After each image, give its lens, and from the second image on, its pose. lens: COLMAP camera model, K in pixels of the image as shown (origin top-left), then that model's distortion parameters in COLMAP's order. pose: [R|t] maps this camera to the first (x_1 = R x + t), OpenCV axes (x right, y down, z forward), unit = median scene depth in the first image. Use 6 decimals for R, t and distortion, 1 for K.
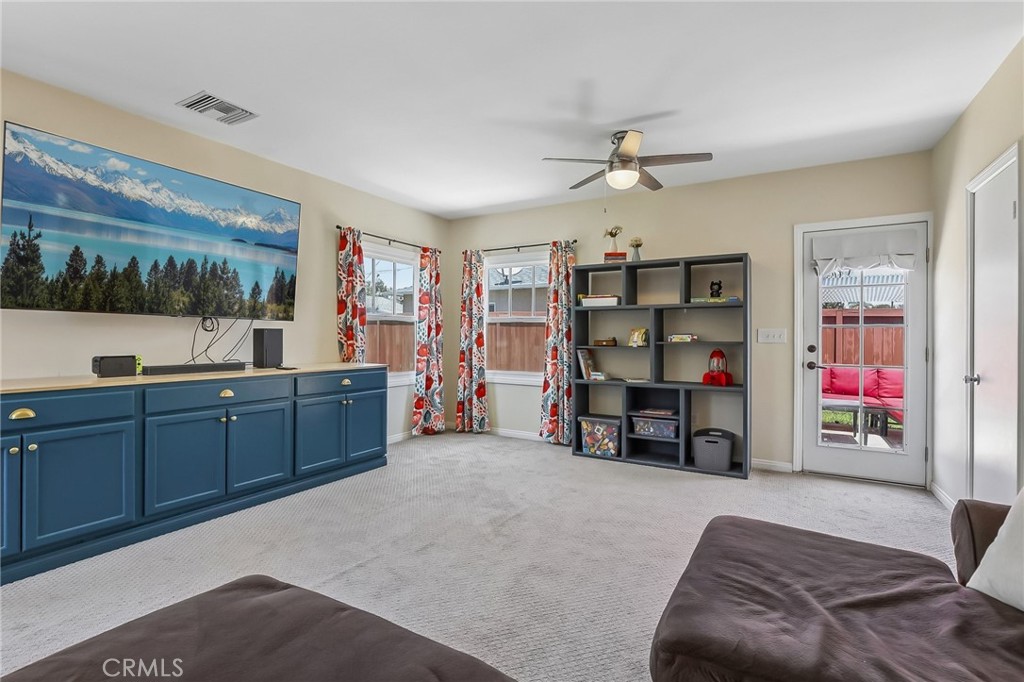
lens RADIAL K [[466.8, 0, 510.7], [0, 466.8, 336.8], [0, 0, 1]] dist [-0.015620, 0.001056]
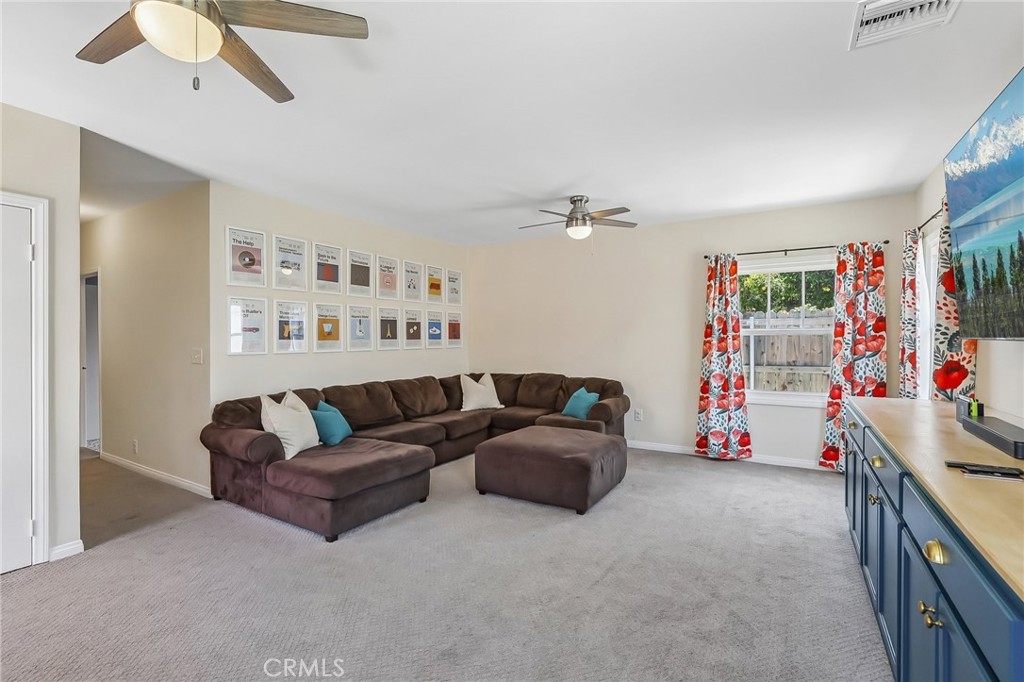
lens RADIAL K [[466.8, 0, 512.1], [0, 466.8, 343.7], [0, 0, 1]] dist [-0.015620, 0.001056]
pose [[-0.999941, -0.005664, 0.009315, -0.080877], [-0.005556, 0.999917, 0.011585, -0.042210], [-0.009380, 0.011533, -0.999889, 1.361452]]
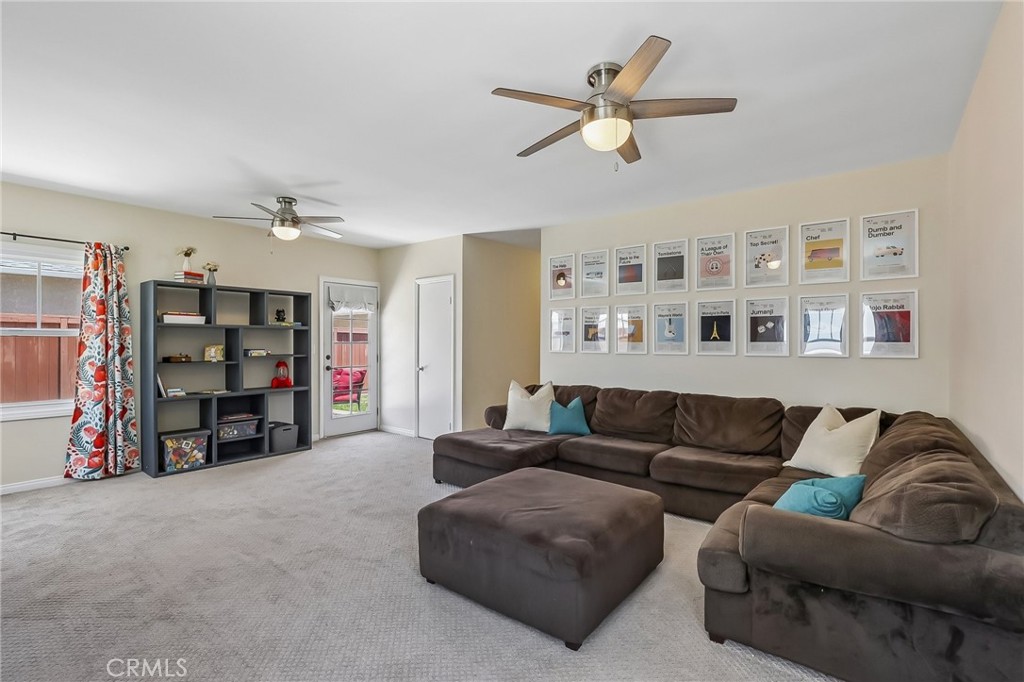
lens RADIAL K [[466.8, 0, 515.8], [0, 466.8, 340.9], [0, 0, 1]] dist [-0.015620, 0.001056]
pose [[0.140057, -0.005059, 0.990130, -0.891366], [-0.002158, 0.999983, 0.005415, -0.043348], [-0.990141, -0.002895, 0.140044, 0.173266]]
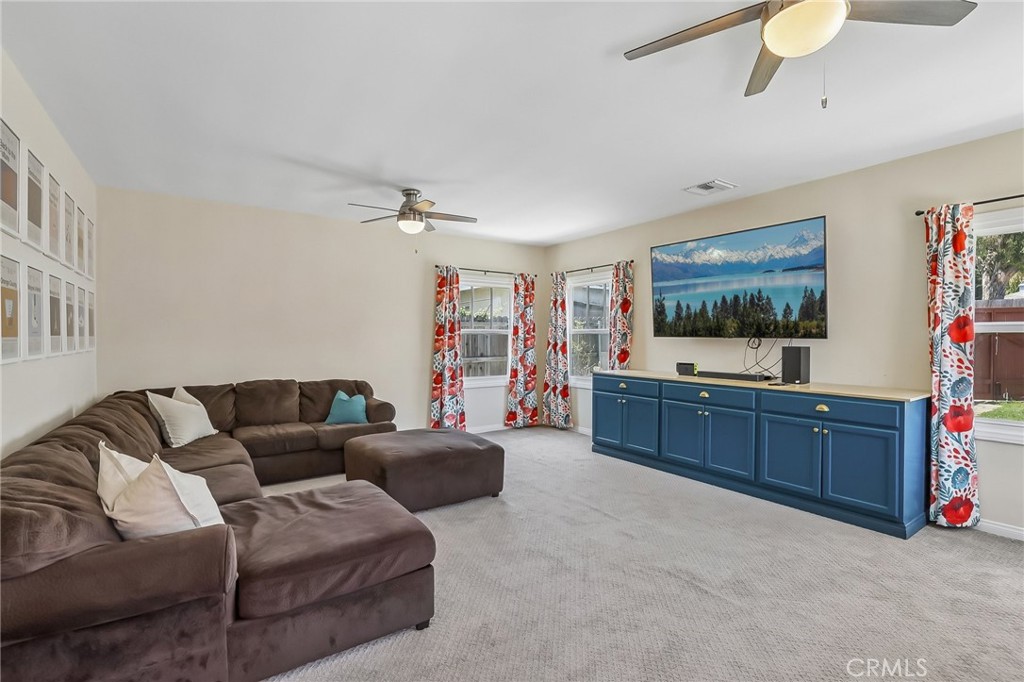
lens RADIAL K [[466.8, 0, 511.9], [0, 466.8, 341.7], [0, 0, 1]] dist [-0.015620, 0.001056]
pose [[-0.419478, -0.000466, -0.907766, 0.721491], [-0.001320, 0.999999, 0.000097, -0.027711], [0.907765, 0.001239, -0.419478, 0.872542]]
